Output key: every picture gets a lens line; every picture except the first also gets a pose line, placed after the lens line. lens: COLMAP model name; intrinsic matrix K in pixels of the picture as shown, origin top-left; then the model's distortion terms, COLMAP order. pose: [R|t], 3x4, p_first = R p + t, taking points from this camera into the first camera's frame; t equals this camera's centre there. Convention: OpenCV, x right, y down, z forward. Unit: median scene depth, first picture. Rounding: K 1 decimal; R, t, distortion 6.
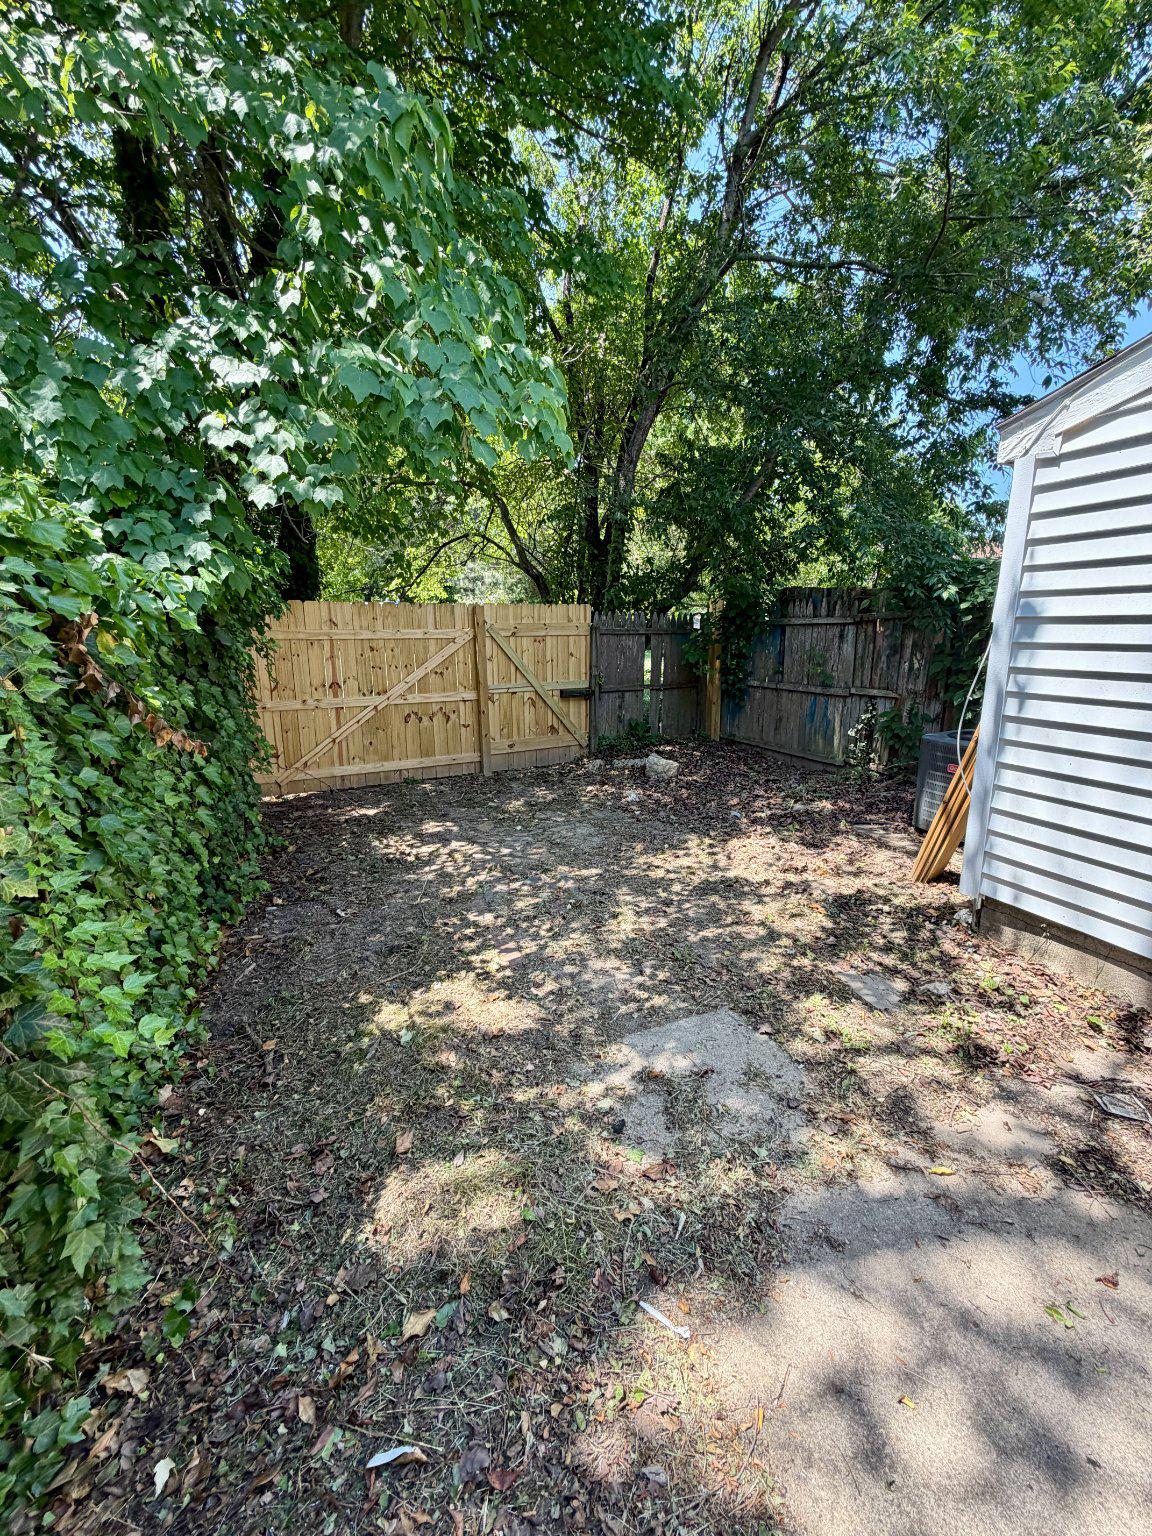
lens RADIAL K [[618.6, 0, 579.8], [0, 618.6, 762.6], [0, 0, 1]] dist [-0.001994, 0.011580]
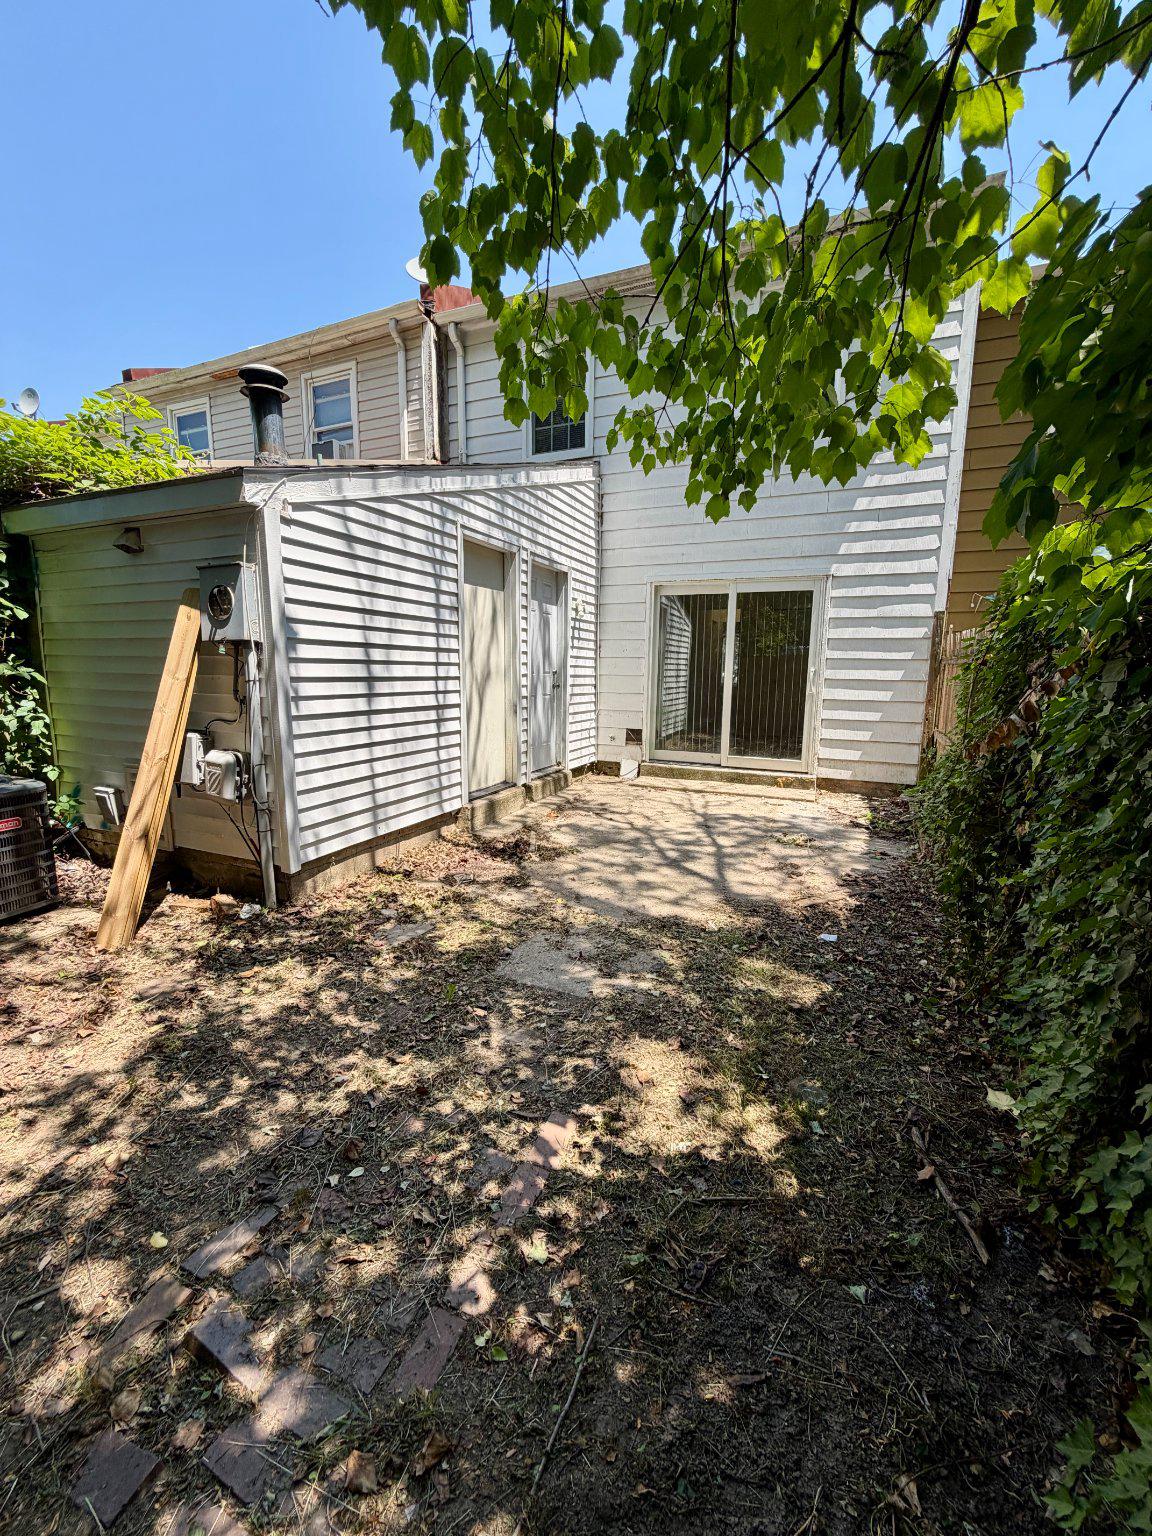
lens RADIAL K [[618.6, 0, 579.8], [0, 618.6, 762.6], [0, 0, 1]] dist [-0.001994, 0.011580]
pose [[-0.694438, -0.108190, 0.711373, -0.576722], [0.146049, 0.946860, 0.286576, -0.245304], [-0.704575, 0.302905, -0.641734, 1.345618]]
